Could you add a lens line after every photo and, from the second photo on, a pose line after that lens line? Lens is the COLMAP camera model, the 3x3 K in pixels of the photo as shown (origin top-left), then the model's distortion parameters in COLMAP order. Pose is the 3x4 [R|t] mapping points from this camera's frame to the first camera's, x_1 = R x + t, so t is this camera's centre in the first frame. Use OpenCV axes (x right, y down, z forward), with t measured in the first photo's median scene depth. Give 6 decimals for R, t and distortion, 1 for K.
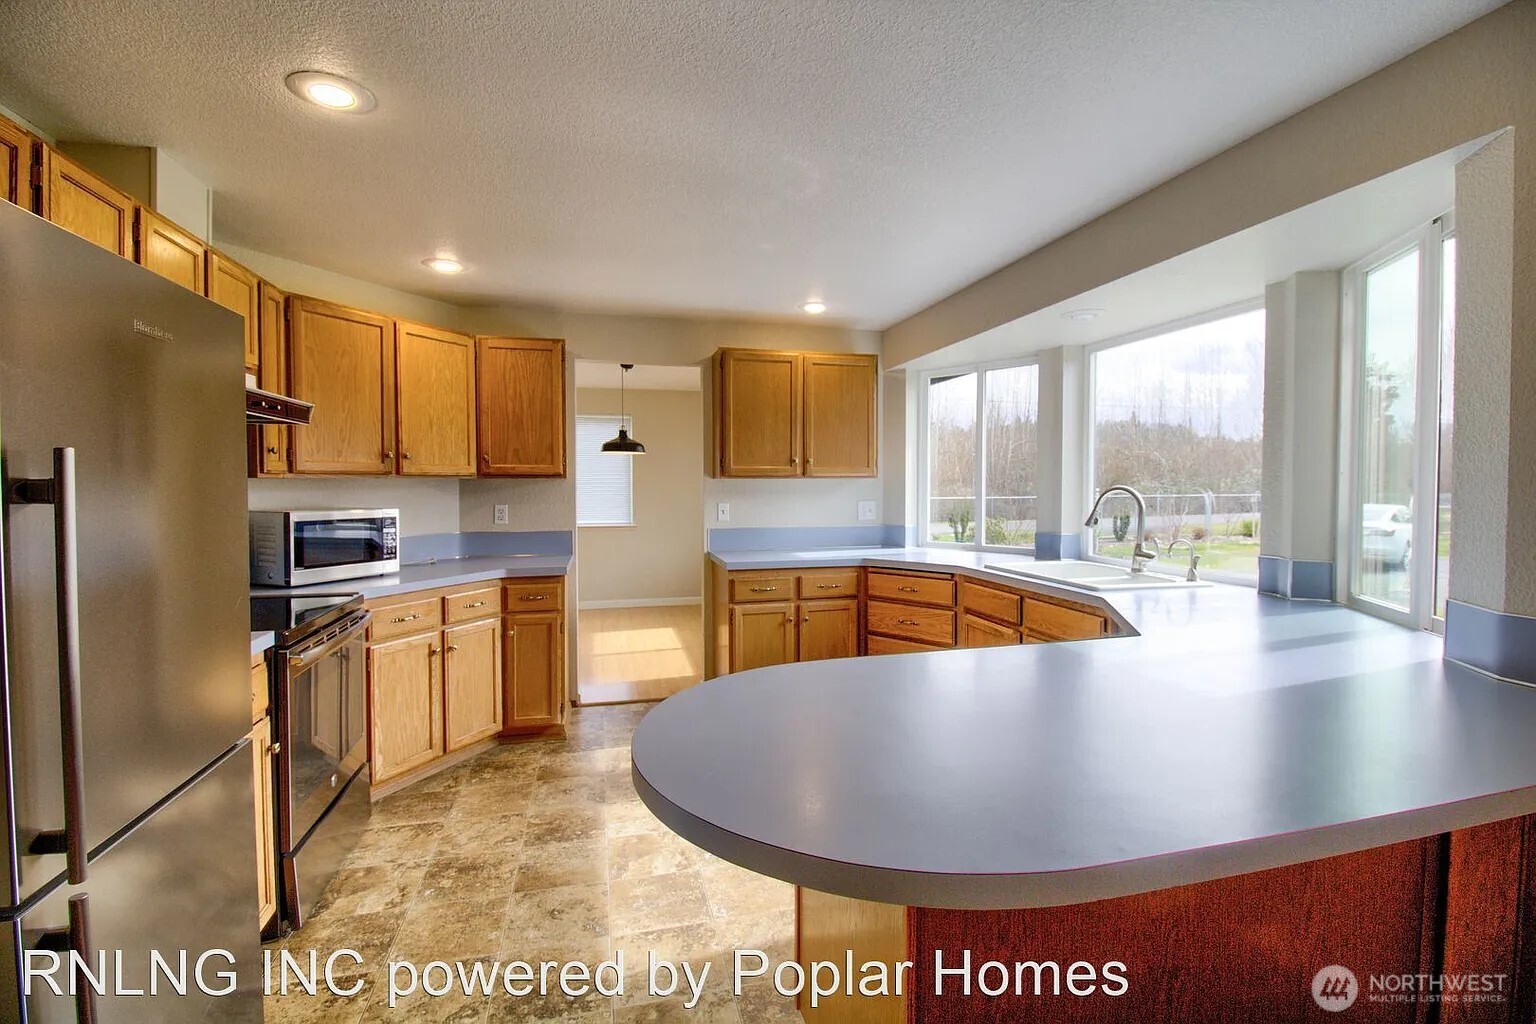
lens RADIAL K [[698.8, 0, 794.2], [0, 698.8, 502.5], [0, 0, 1]] dist [-0.015313, -0.000399]
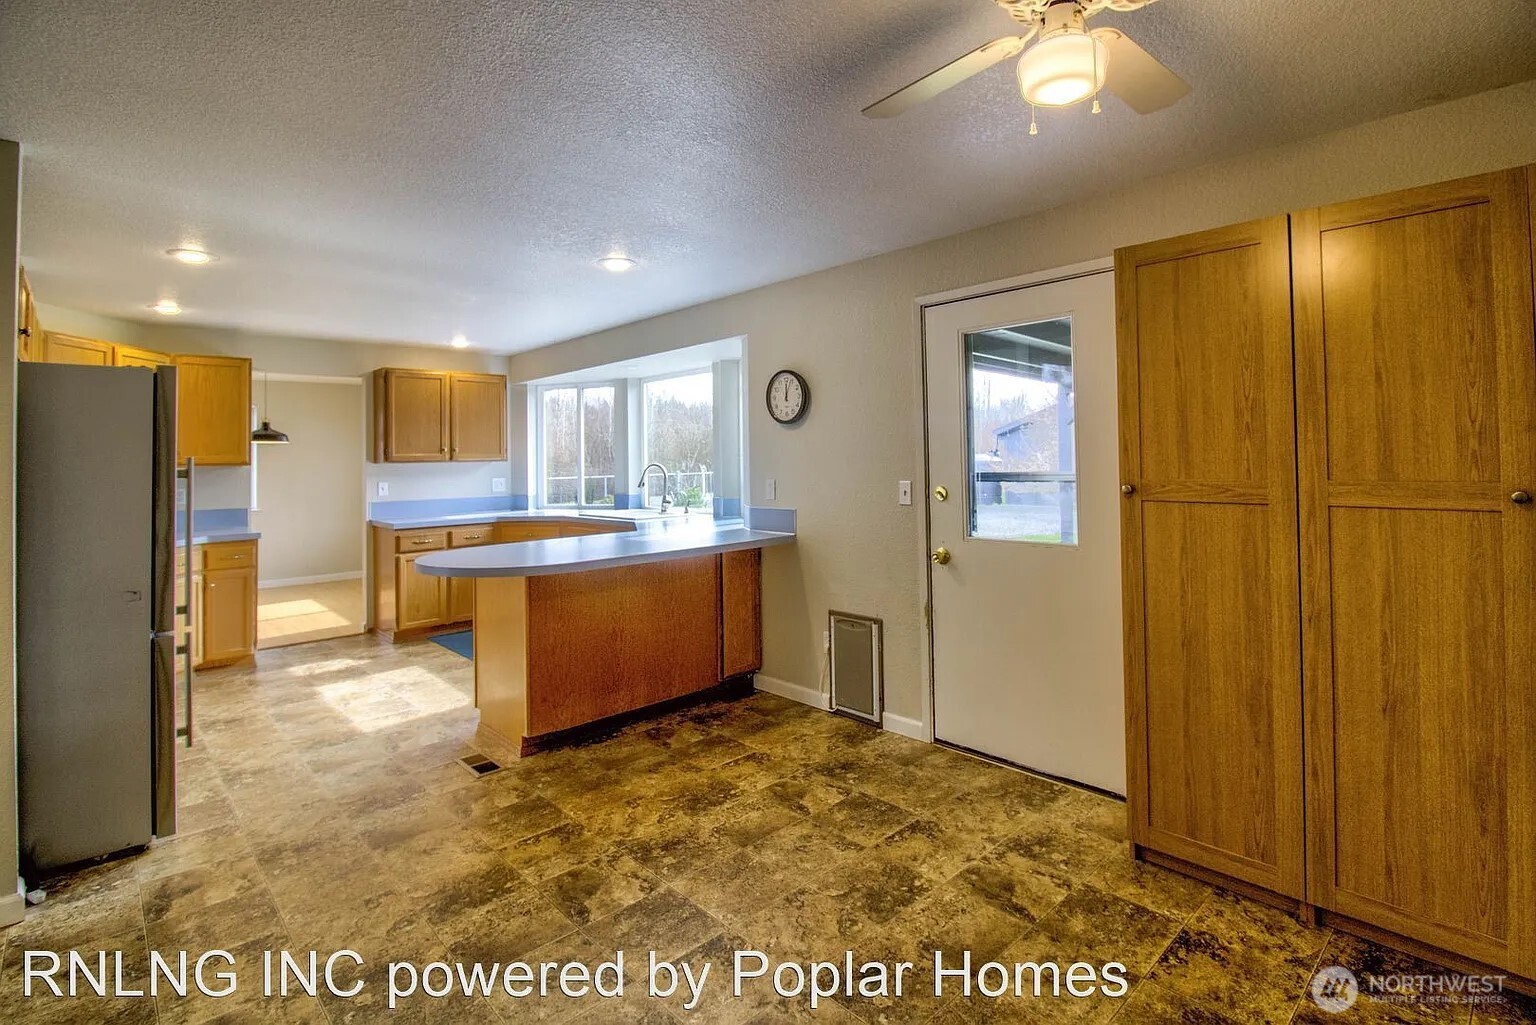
lens RADIAL K [[718.7, 0, 774.2], [0, 718.7, 442.6], [0, 0, 1]] dist [0.000353, -0.000032]
pose [[0.887252, -0.005757, 0.461249, -0.089972], [0.031745, 0.998313, -0.048605, 0.019475], [-0.460191, 0.057767, 0.885939, -0.674692]]
